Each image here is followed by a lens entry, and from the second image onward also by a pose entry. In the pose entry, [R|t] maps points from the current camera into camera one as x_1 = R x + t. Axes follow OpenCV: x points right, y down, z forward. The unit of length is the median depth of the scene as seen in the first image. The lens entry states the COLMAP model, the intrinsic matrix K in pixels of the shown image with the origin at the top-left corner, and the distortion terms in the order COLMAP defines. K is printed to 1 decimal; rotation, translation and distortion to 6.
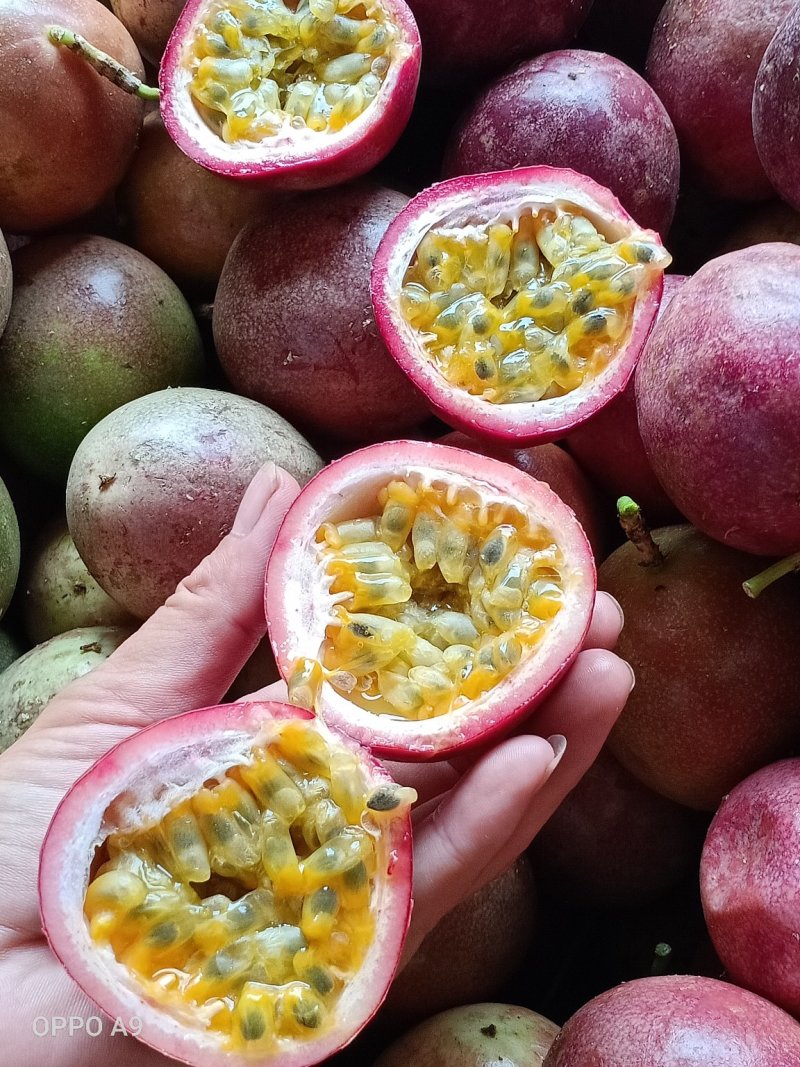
lens RADIAL K [[1621.2, 0, 404.4], [0, 1621.2, 574.5], [0, 0, 1]] dist [0.077090, 0.000000]
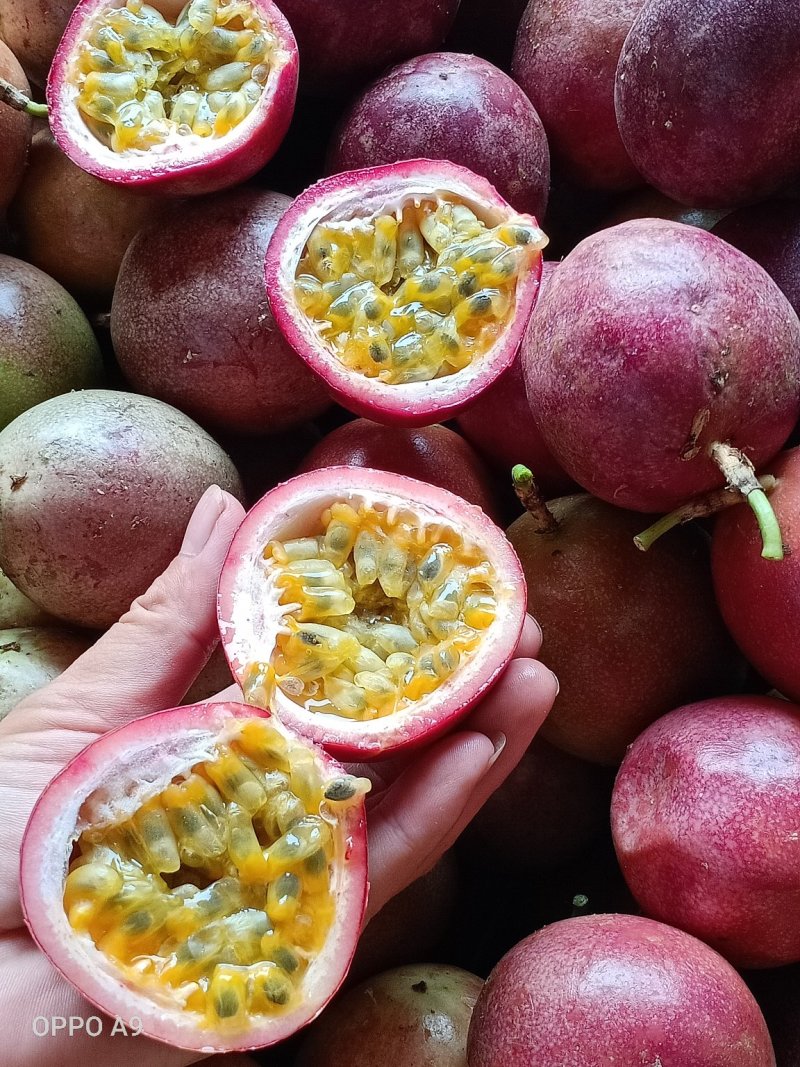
lens RADIAL K [[1621.2, 0, 389.5], [0, 1621.2, 570.2], [0, 0, 1]] dist [0.077090, 0.000000]
pose [[0.996632, -0.057839, 0.058134, -0.012212], [0.059334, 0.997942, -0.024322, 0.038459], [-0.056608, 0.027689, 0.998012, -0.041266]]
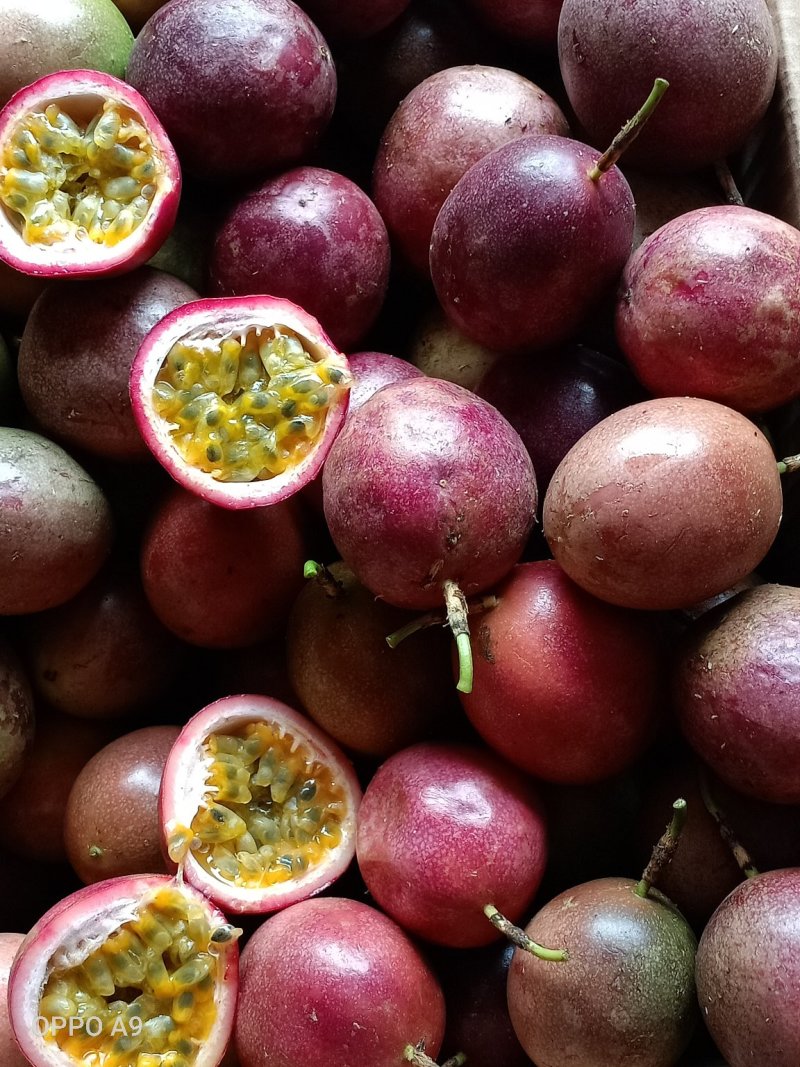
lens RADIAL K [[1621.2, 0, 364.6], [0, 1621.2, 577.1], [0, 0, 1]] dist [0.077090, 0.000000]
pose [[0.997770, 0.040662, 0.052934, 0.103234], [-0.048361, 0.986978, 0.153414, -0.229878], [-0.046006, -0.155632, 0.986743, -0.321244]]
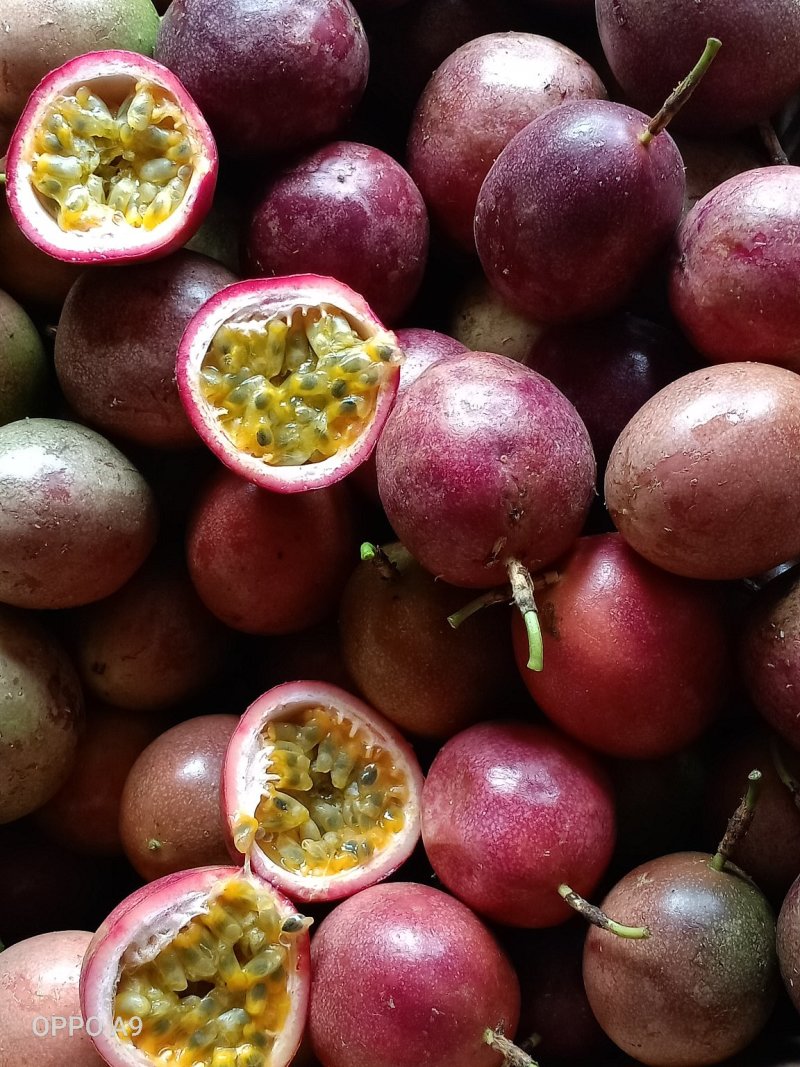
lens RADIAL K [[1621.2, 0, 372.9], [0, 1621.2, 575.5], [0, 0, 1]] dist [0.077090, 0.000000]
pose [[0.998016, 0.002192, 0.062917, 0.053356], [-0.012643, 0.986009, 0.166210, -0.228574], [-0.061673, -0.166675, 0.984081, -0.298795]]
